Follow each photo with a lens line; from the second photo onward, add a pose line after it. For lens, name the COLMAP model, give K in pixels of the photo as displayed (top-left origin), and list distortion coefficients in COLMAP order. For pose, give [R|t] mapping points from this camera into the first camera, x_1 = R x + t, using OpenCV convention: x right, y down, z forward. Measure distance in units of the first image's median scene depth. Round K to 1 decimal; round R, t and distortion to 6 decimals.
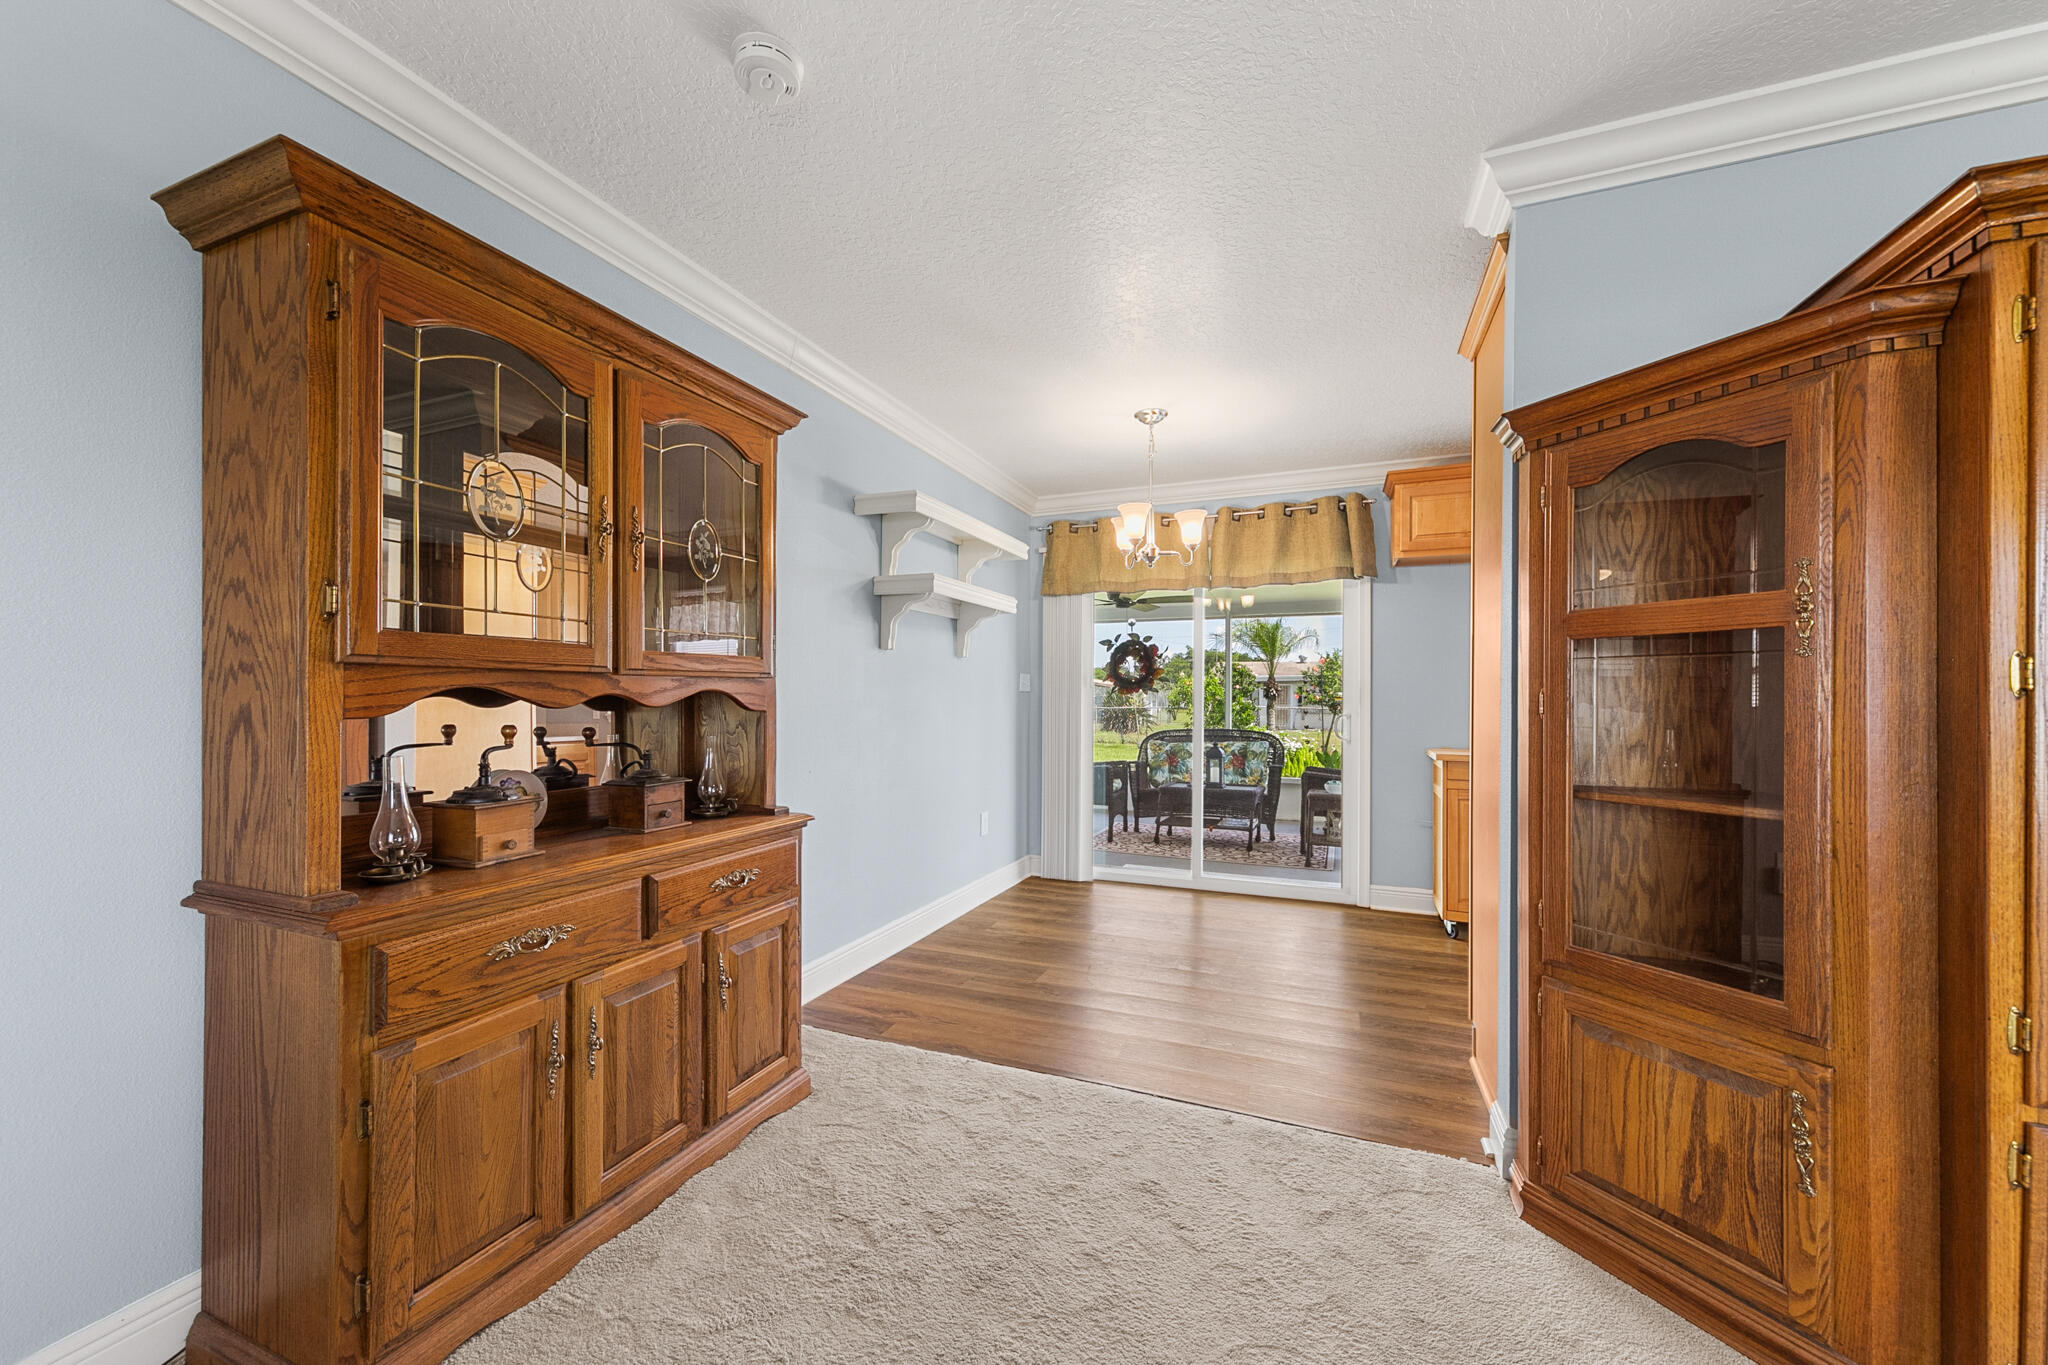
lens RADIAL K [[768.2, 0, 1026.8], [0, 768.2, 690.4], [0, 0, 1]] dist [0.001616, 0.000261]
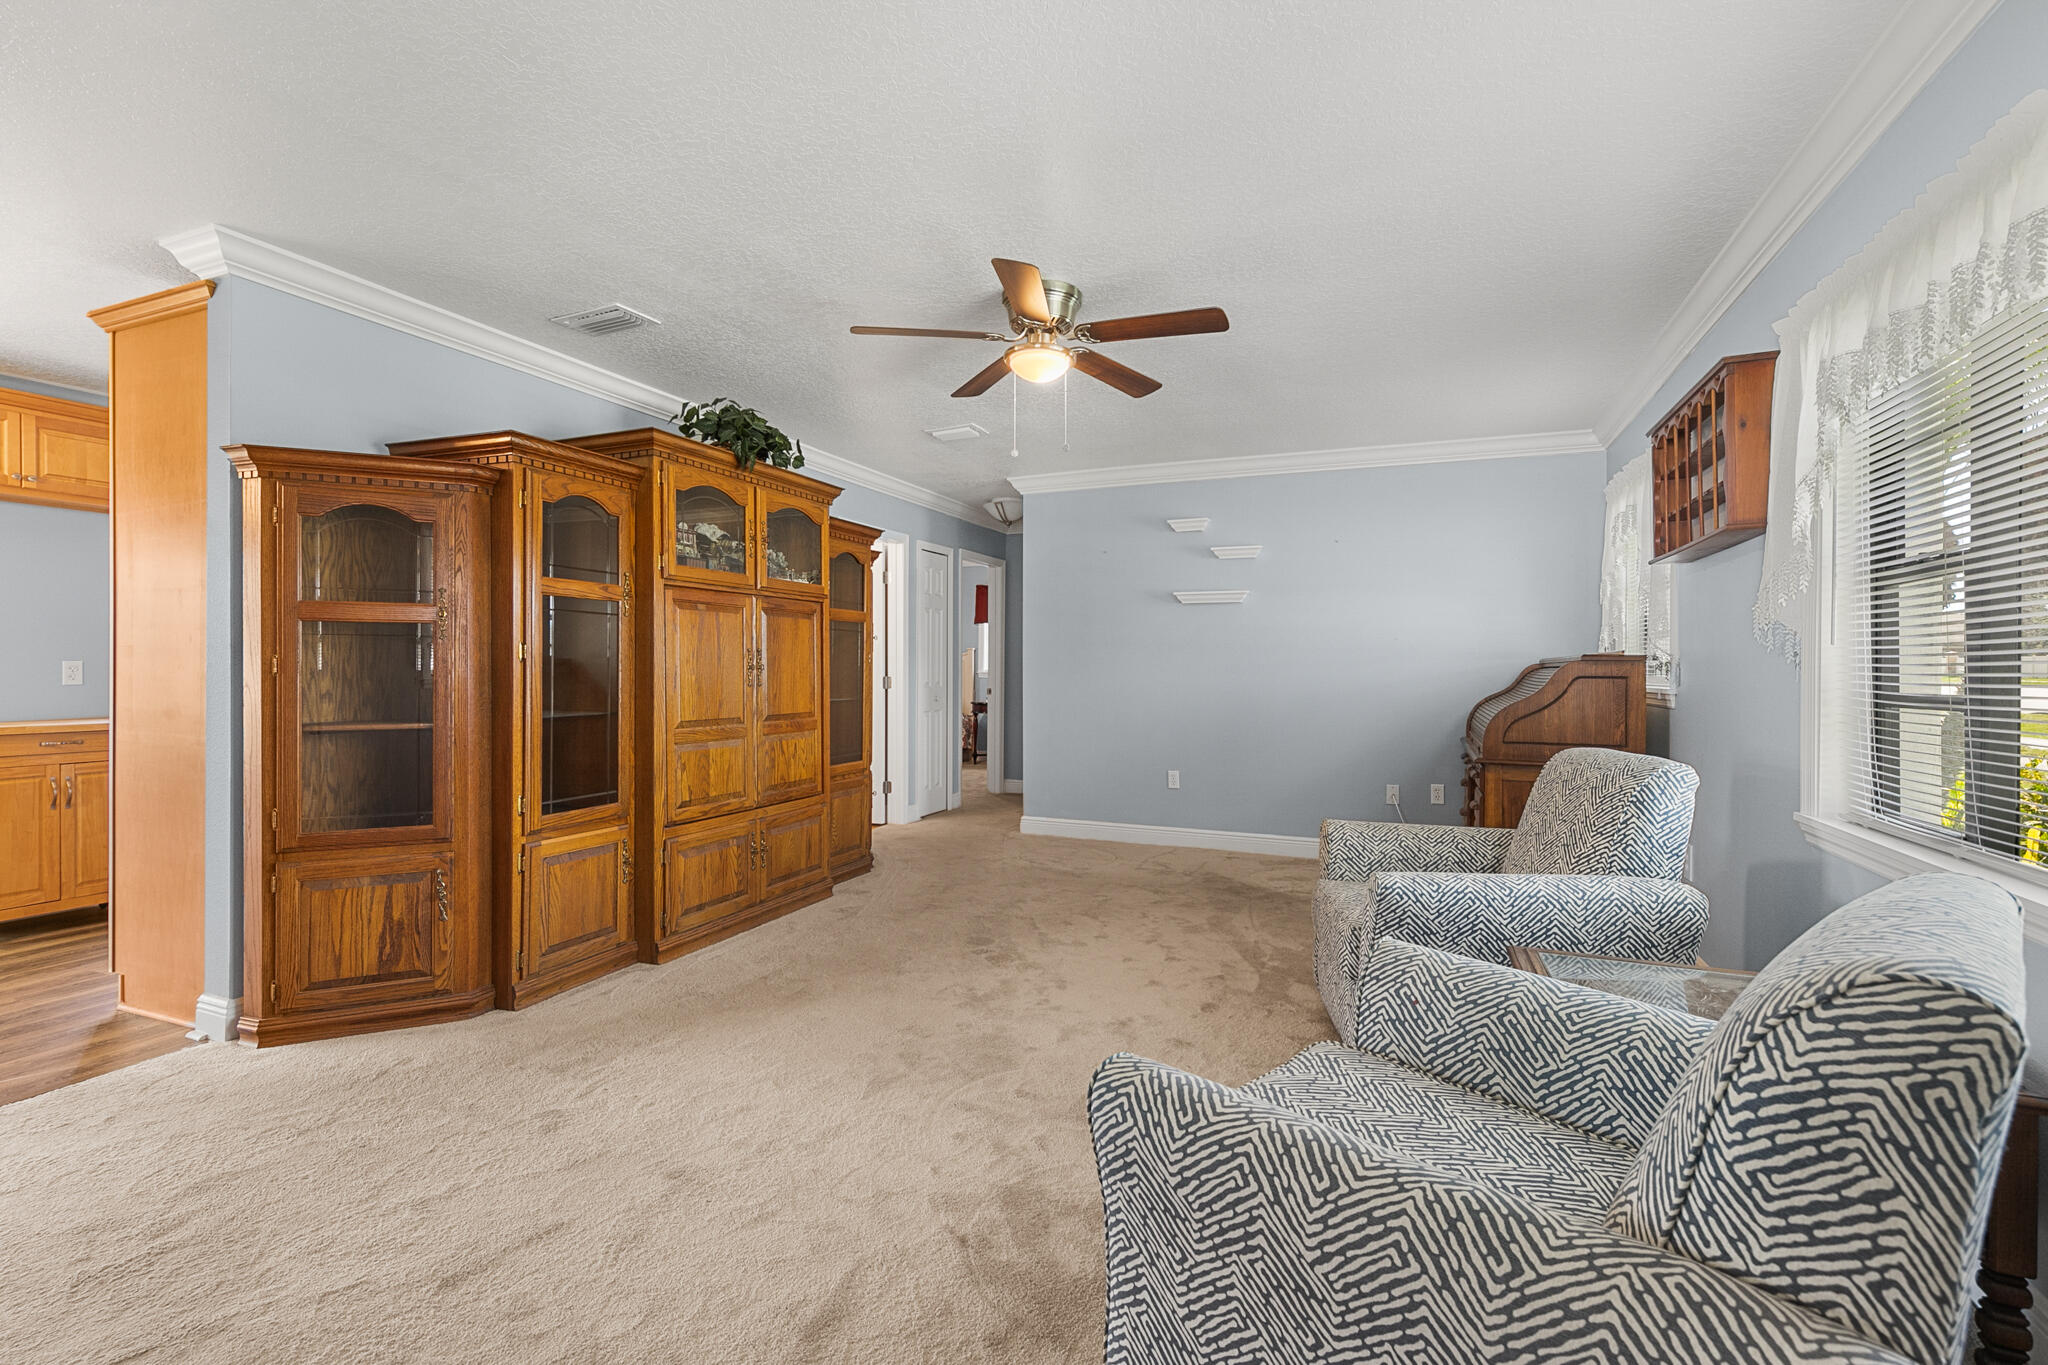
lens RADIAL K [[914.7, 0, 1024.0], [0, 914.7, 682.5], [0, 0, 1]] dist [0.001518, 0.000311]
pose [[0.020747, -0.026346, 0.999438, -1.115071], [-0.012800, 0.999564, 0.026615, -0.016827], [-0.999703, -0.013345, 0.020401, -0.442860]]
